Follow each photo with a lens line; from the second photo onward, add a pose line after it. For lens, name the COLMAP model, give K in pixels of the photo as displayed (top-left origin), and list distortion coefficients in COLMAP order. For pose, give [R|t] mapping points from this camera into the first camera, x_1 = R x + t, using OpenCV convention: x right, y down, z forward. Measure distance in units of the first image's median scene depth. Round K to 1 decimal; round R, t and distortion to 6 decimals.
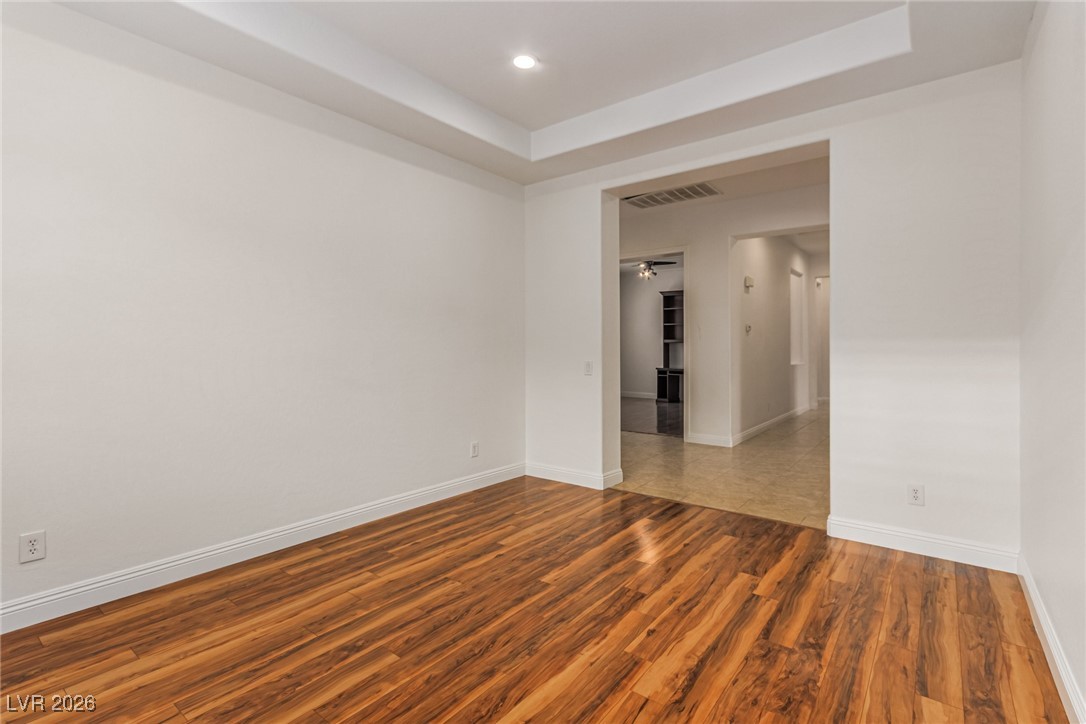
lens RADIAL K [[500.4, 0, 549.4], [0, 500.4, 356.4], [0, 0, 1]] dist [0.000504, 0.000025]
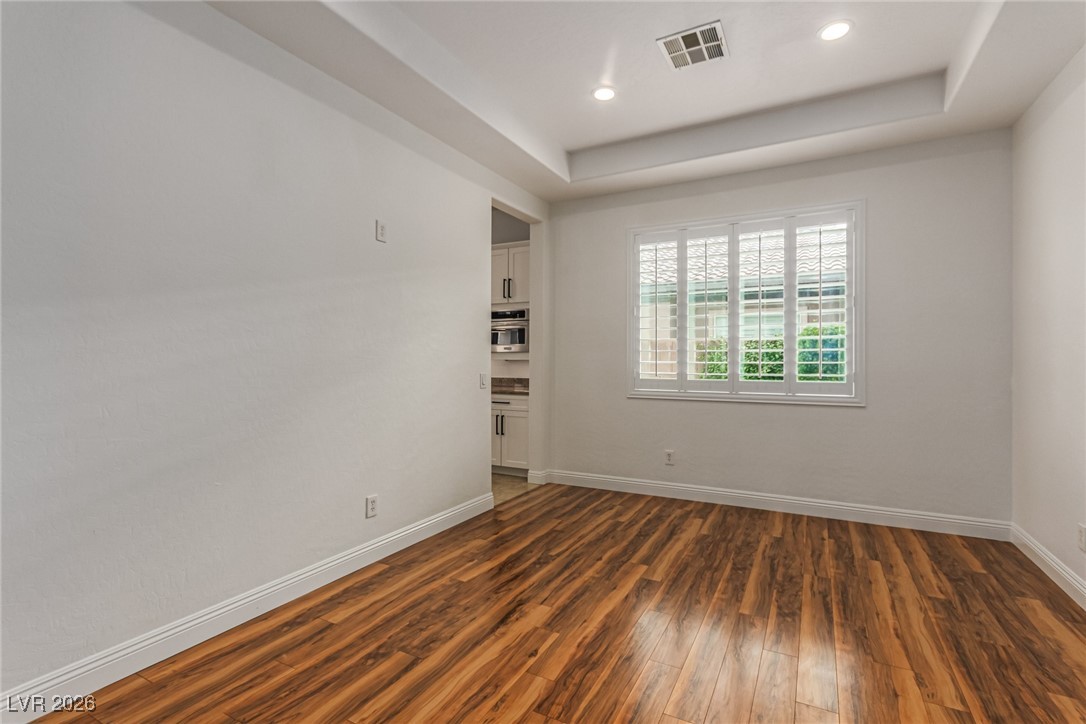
lens RADIAL K [[500.4, 0, 543.0], [0, 500.4, 359.2], [0, 0, 1]] dist [0.000504, 0.000025]
pose [[-0.987577, 0.001243, -0.157130, 0.333201], [-0.001879, 0.999804, 0.019715, -0.036088], [0.157123, 0.019766, -0.987381, 1.929137]]
